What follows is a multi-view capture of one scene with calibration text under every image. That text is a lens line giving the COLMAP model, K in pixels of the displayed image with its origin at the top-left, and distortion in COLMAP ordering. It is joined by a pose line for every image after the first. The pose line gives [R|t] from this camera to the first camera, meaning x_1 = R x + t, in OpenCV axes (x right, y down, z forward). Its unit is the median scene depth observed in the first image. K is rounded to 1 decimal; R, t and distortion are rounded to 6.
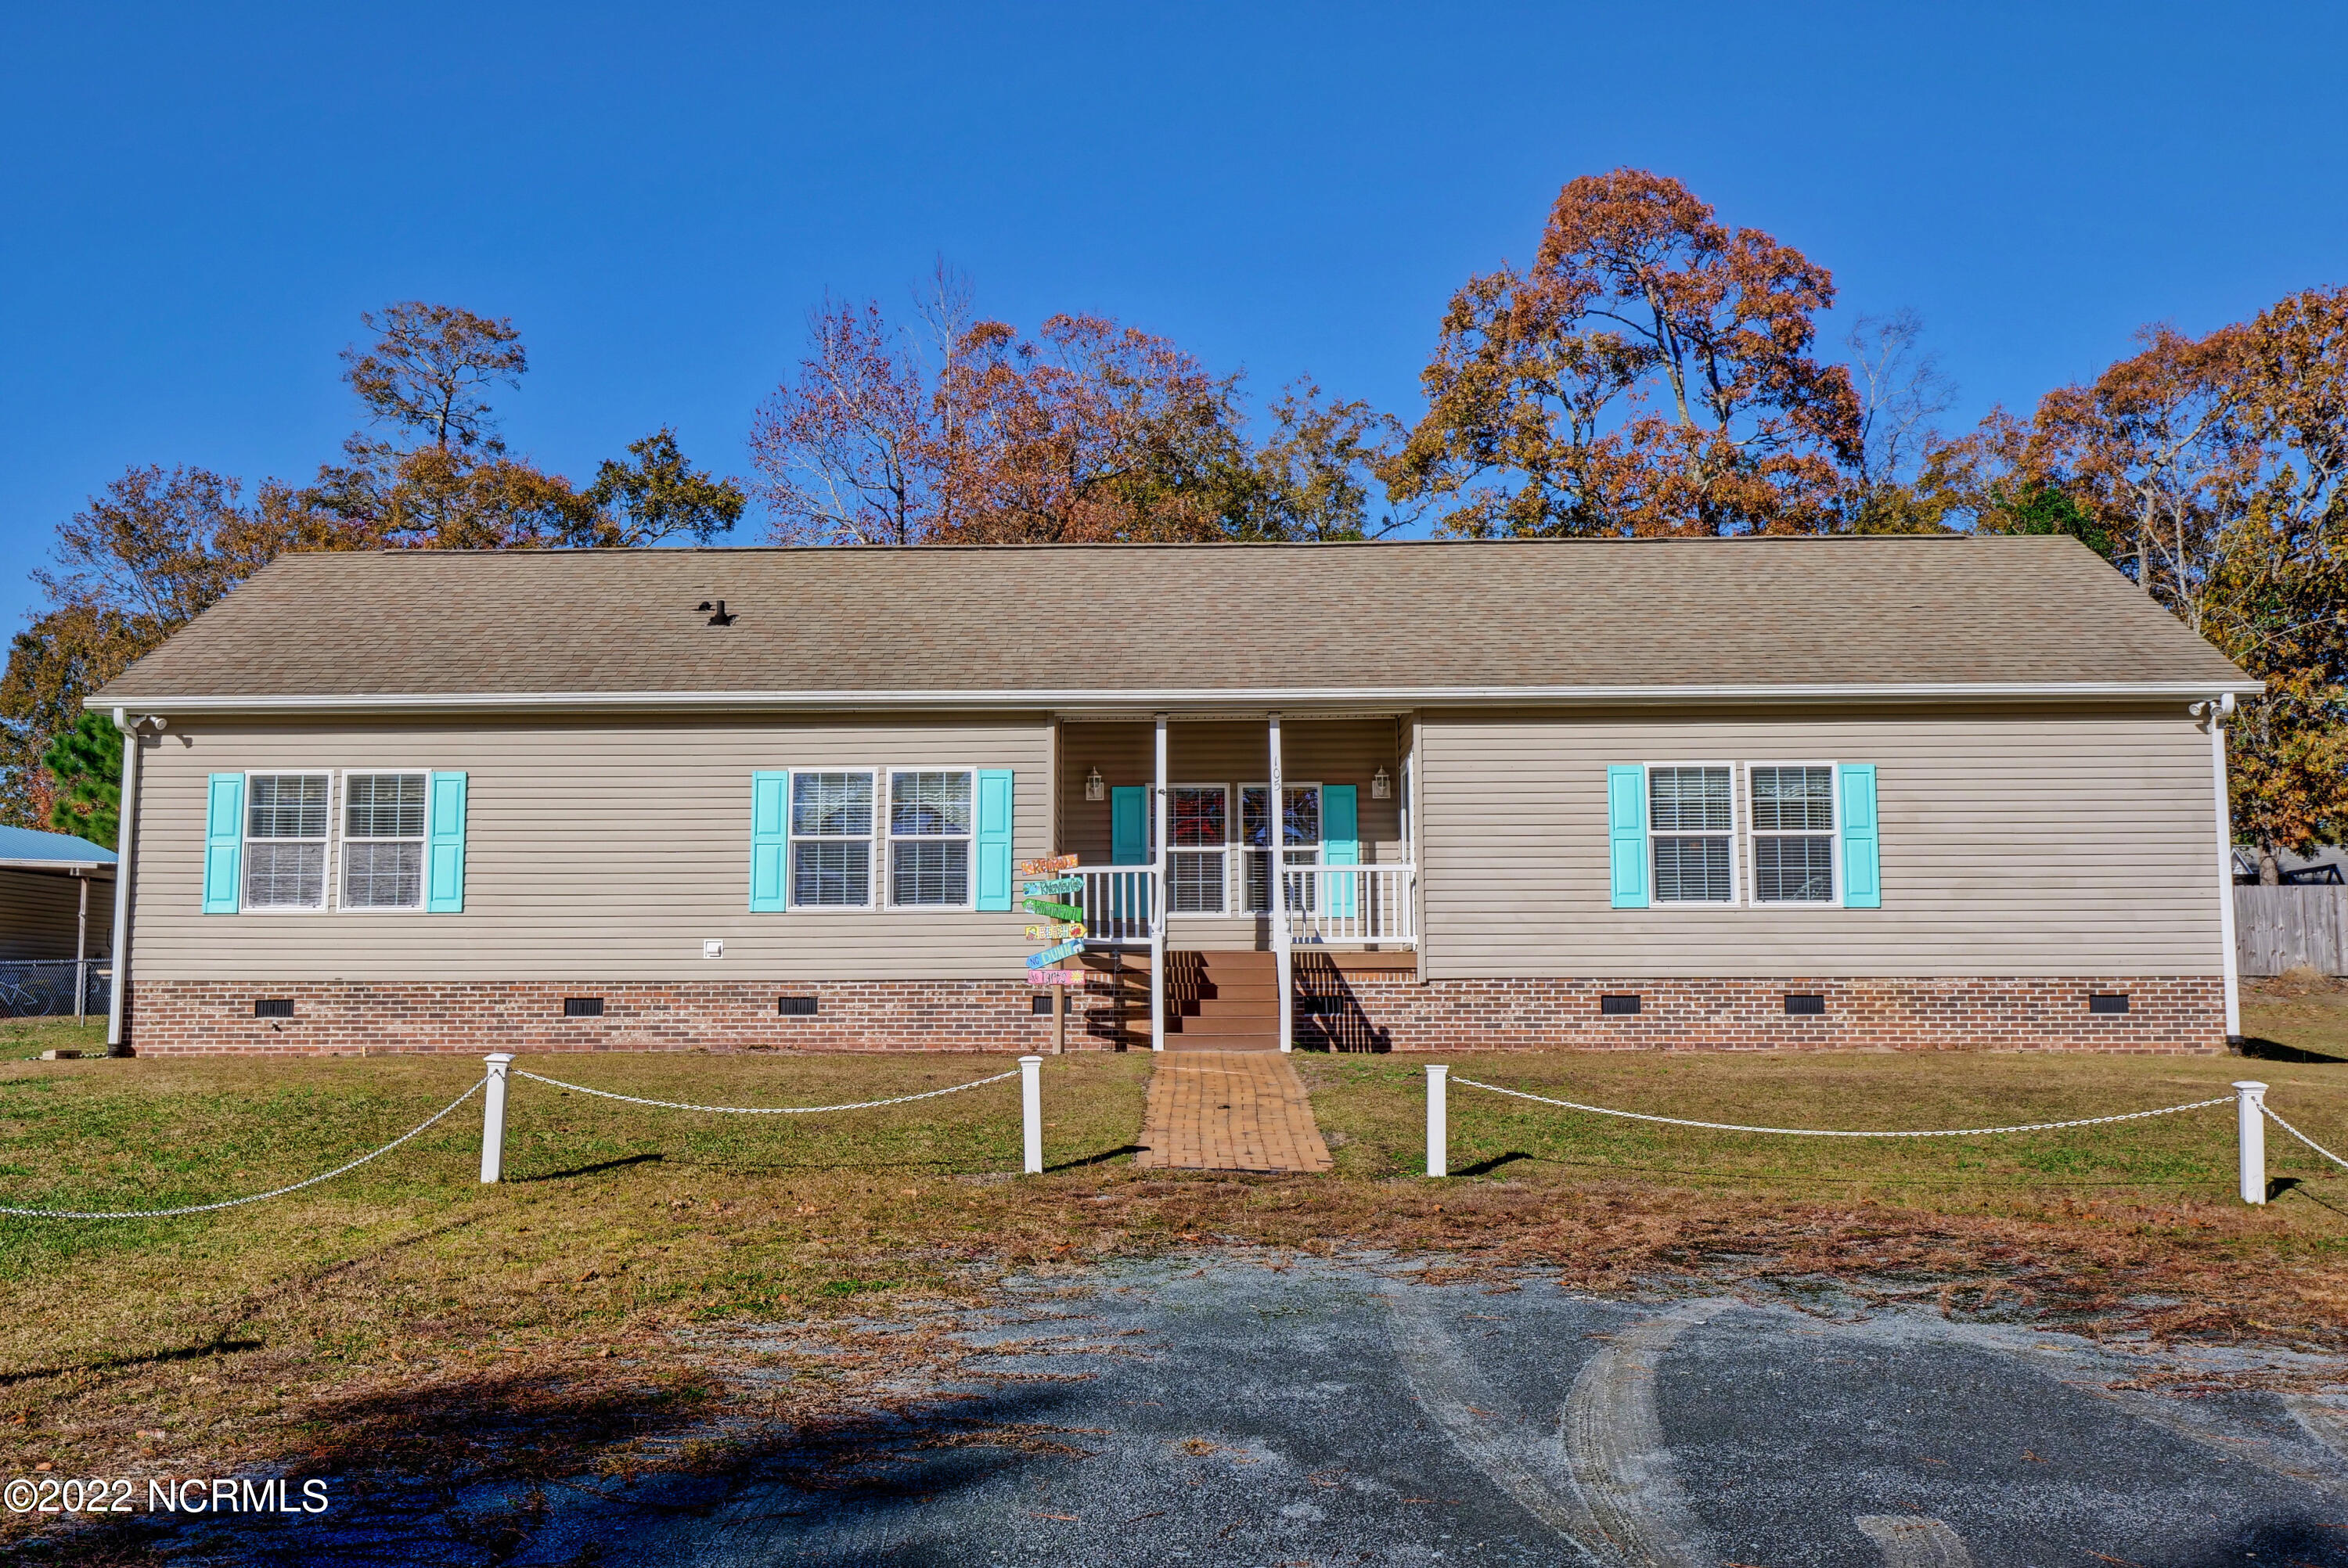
lens RADIAL K [[2048.1, 0, 1173.8], [0, 2048.1, 783.9], [0, 0, 1]] dist [0.007615, 0.000131]
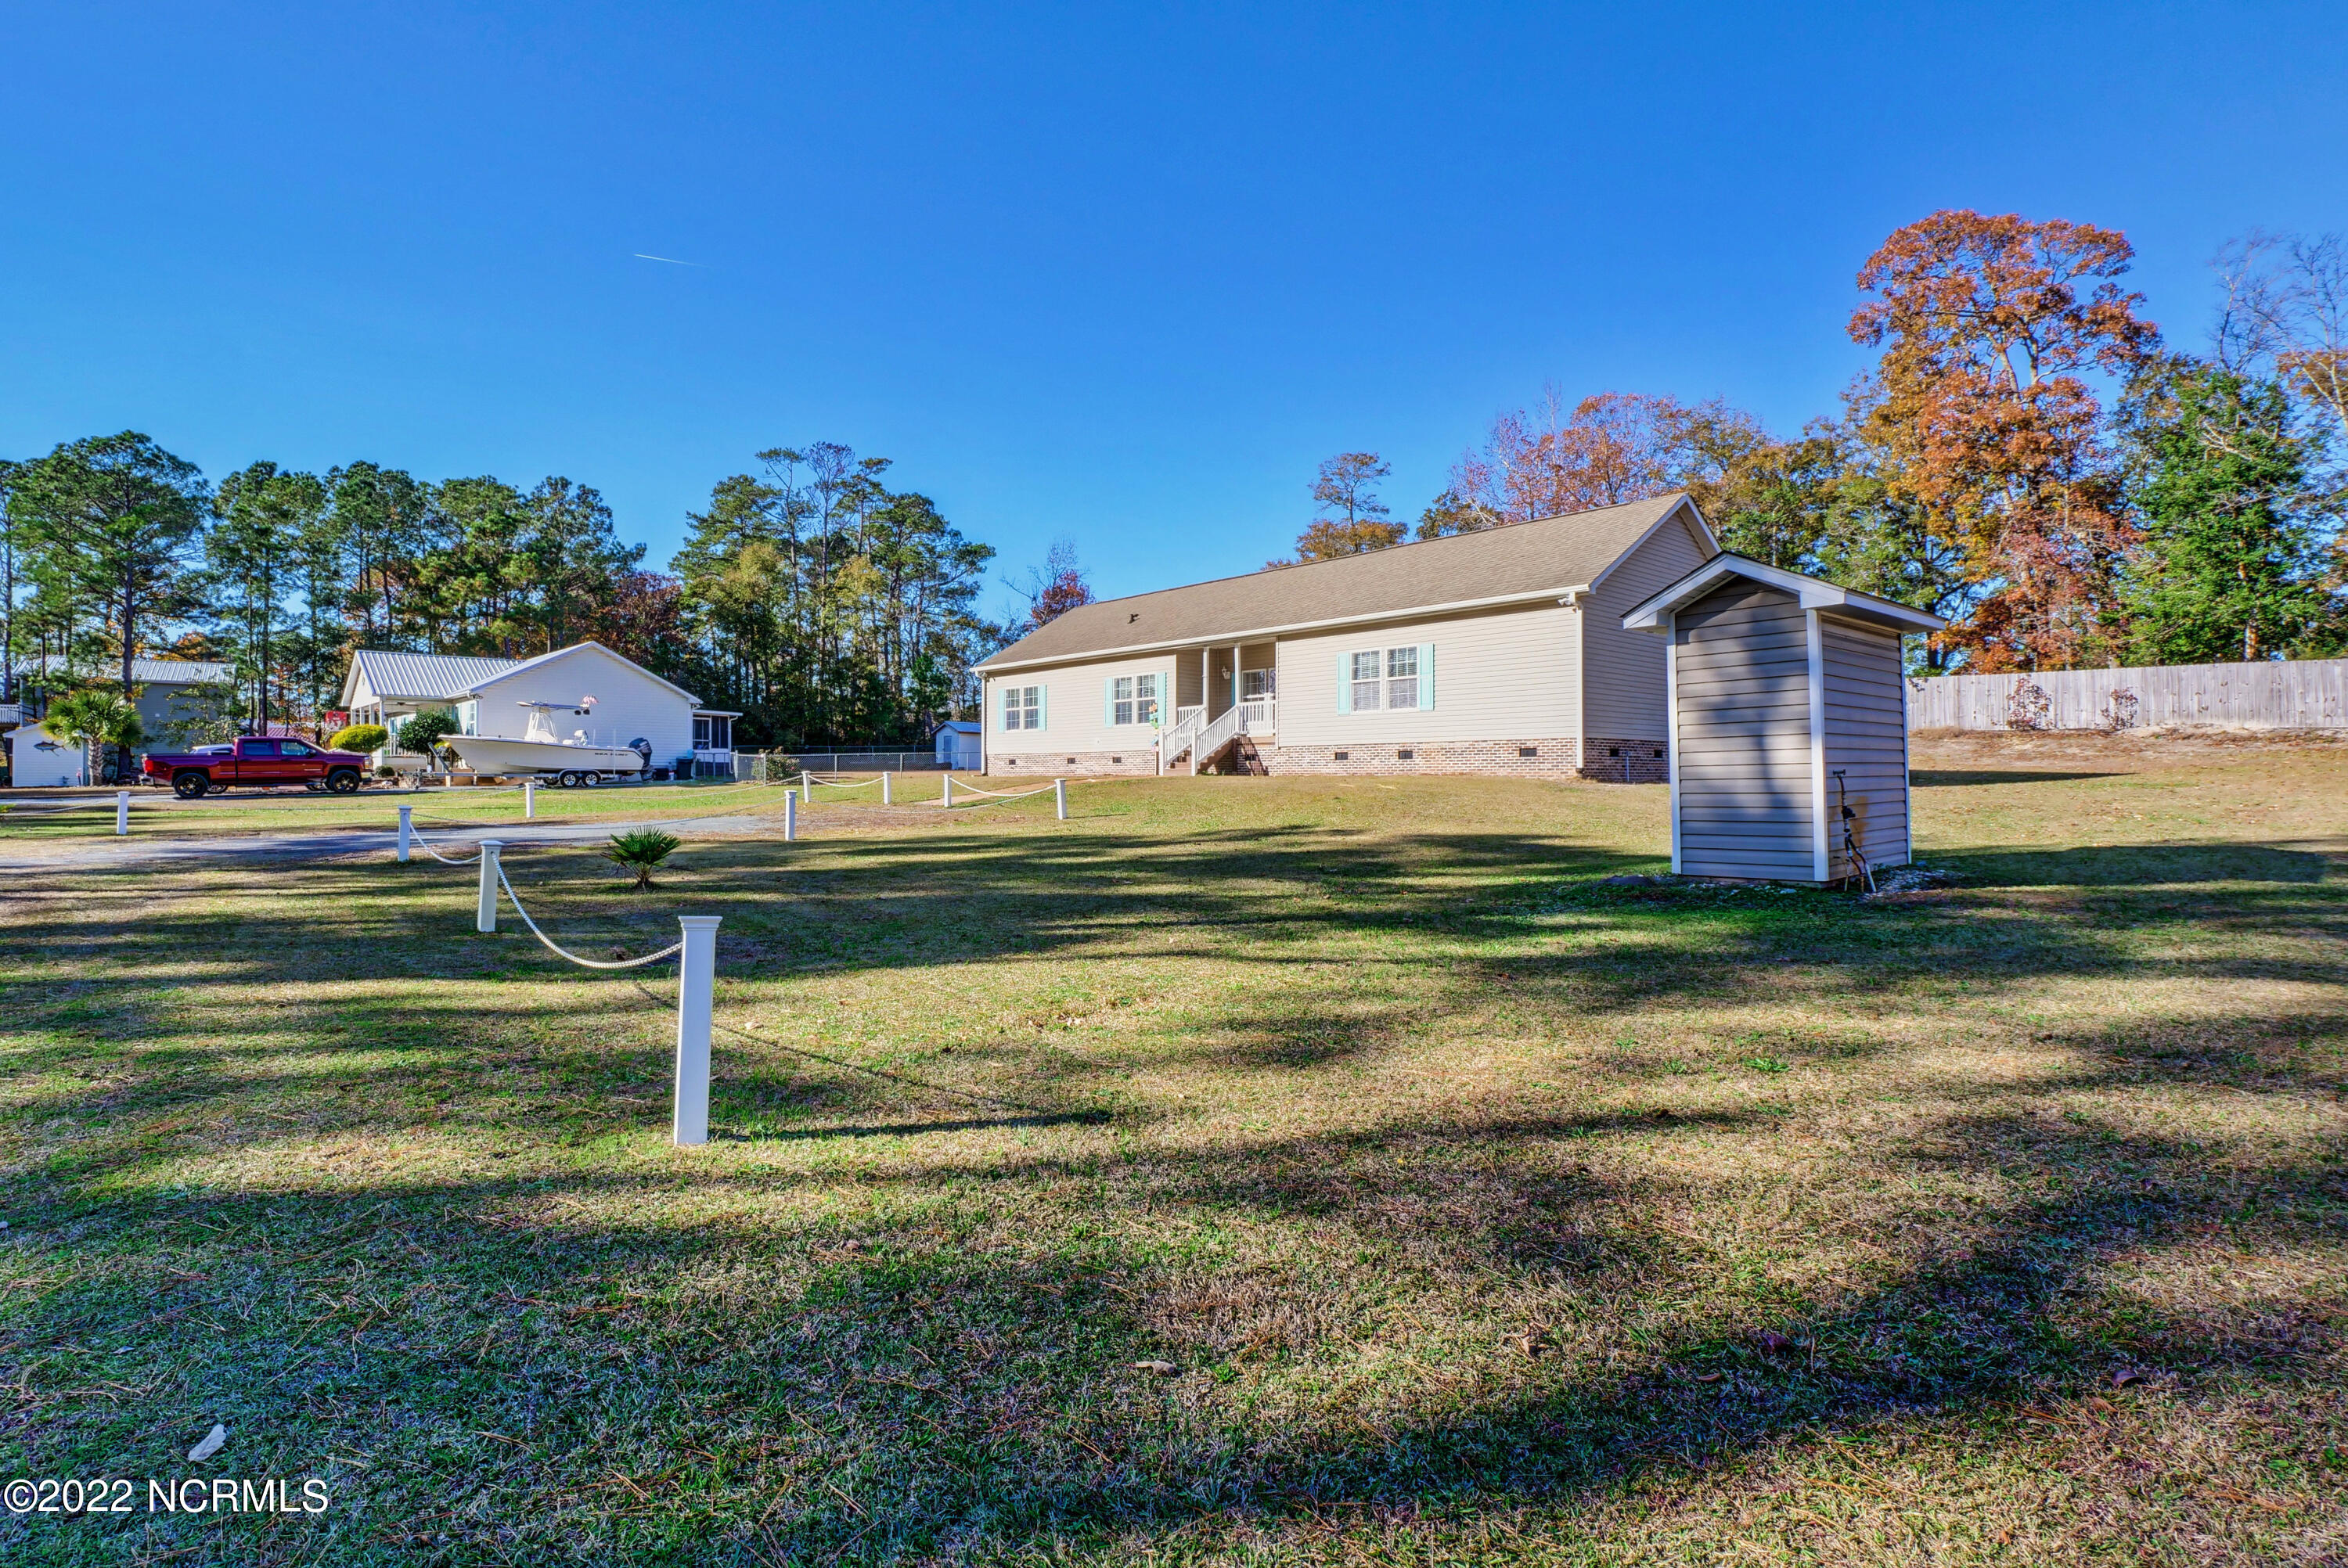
lens RADIAL K [[1142.9, 0, 1172.1], [0, 1142.9, 781.0], [0, 0, 1]] dist [-0.017842, 0.003178]
pose [[0.681917, 0.003424, -0.731421, 1.033354], [0.096144, 0.990893, 0.094275, -0.006064], [0.725083, -0.134610, 0.675378, -0.029675]]
